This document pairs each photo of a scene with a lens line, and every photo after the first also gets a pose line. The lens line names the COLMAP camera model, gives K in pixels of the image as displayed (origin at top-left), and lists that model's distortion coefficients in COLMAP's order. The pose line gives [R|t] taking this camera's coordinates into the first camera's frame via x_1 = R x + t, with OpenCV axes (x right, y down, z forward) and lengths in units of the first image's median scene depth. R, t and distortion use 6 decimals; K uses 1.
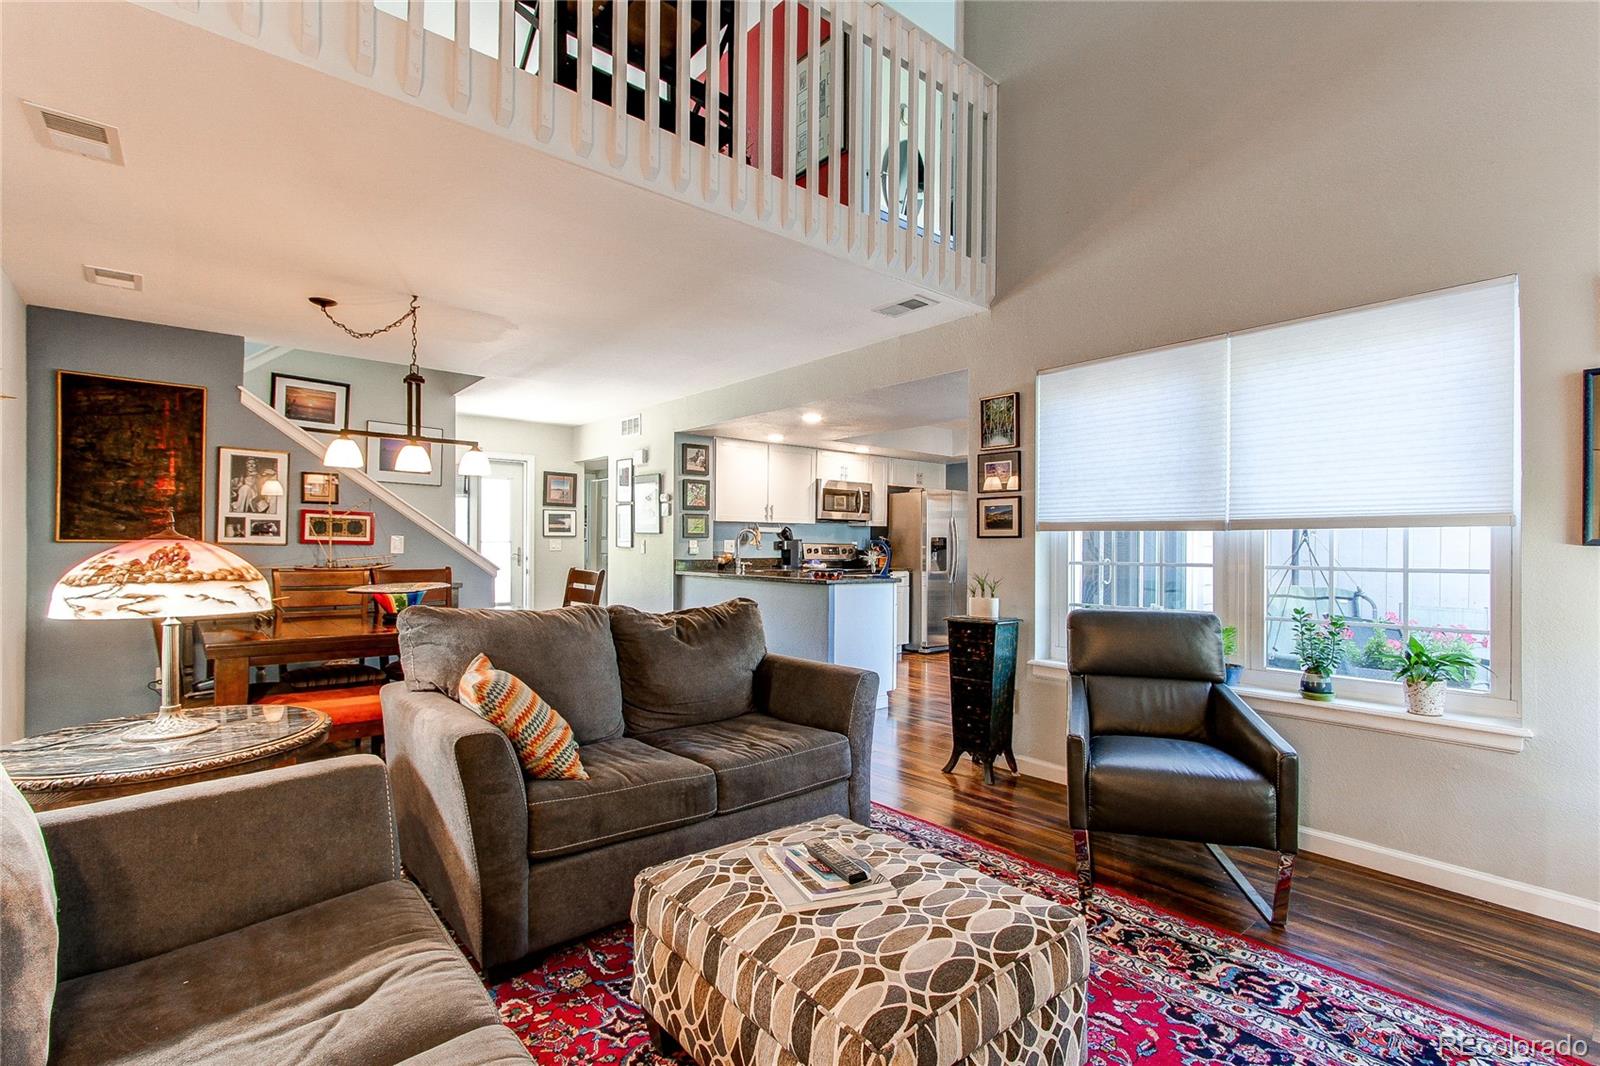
lens RADIAL K [[736.1, 0, 809.9], [0, 736.1, 539.4], [0, 0, 1]] dist [0.001472, 0.002538]
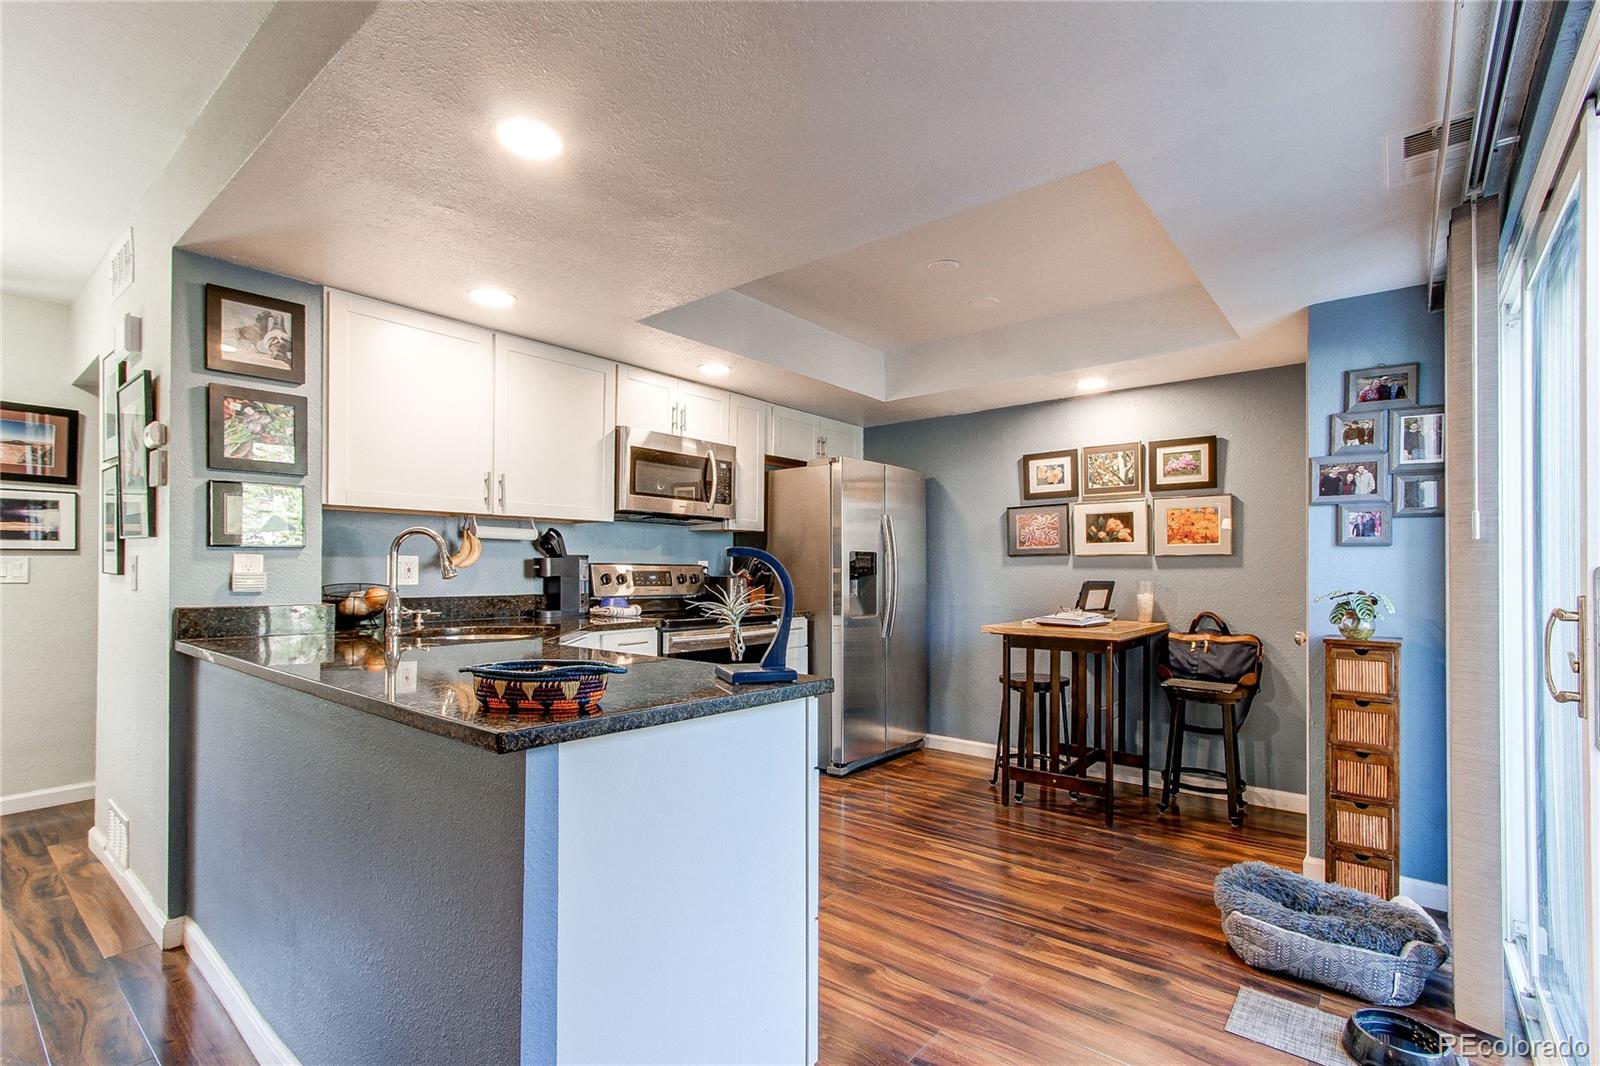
lens RADIAL K [[736.1, 0, 792.7], [0, 736.1, 561.7], [0, 0, 1]] dist [0.001472, 0.002538]
pose [[0.987451, -0.002754, 0.157902, 0.044436], [0.003238, 0.999991, -0.002811, 0.006079], [-0.157893, 0.003287, 0.987451, 0.509593]]
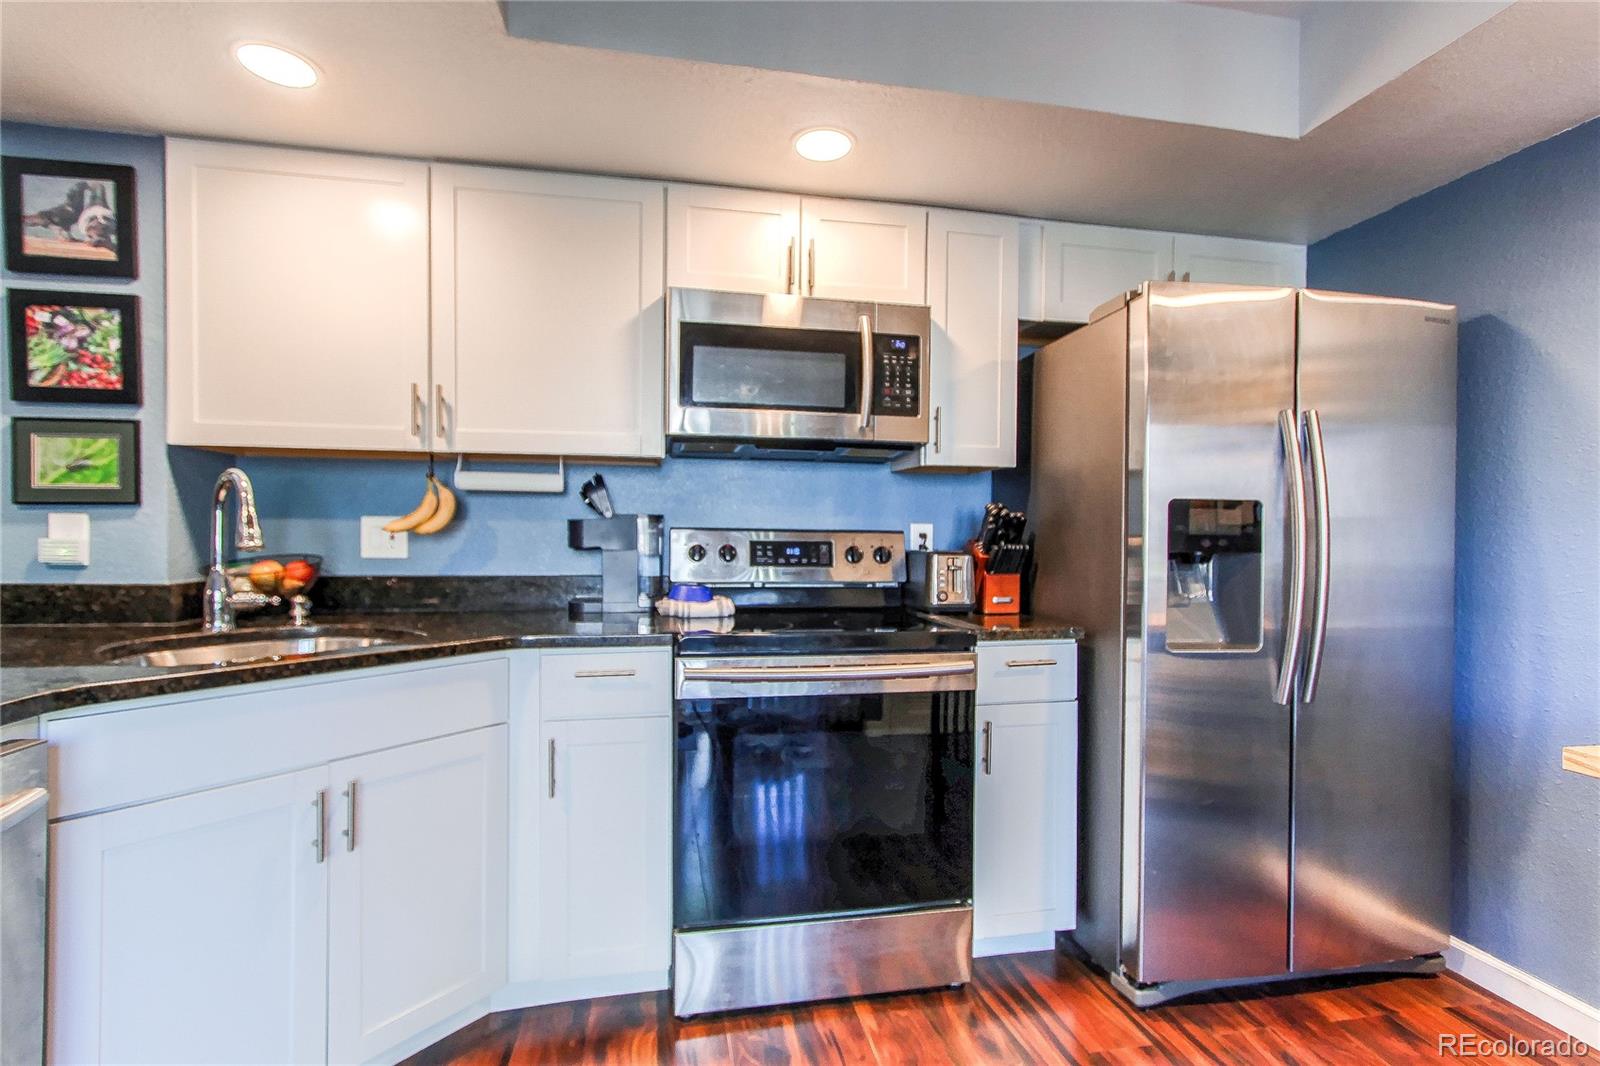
lens RADIAL K [[736.1, 0, 799.2], [0, 736.1, 541.8], [0, 0, 1]] dist [0.001472, 0.002538]
pose [[0.865010, 0.001645, -0.501752, 0.186070], [0.002662, 0.999966, 0.007867, 0.008842], [0.501748, -0.008141, 0.864976, 0.771956]]
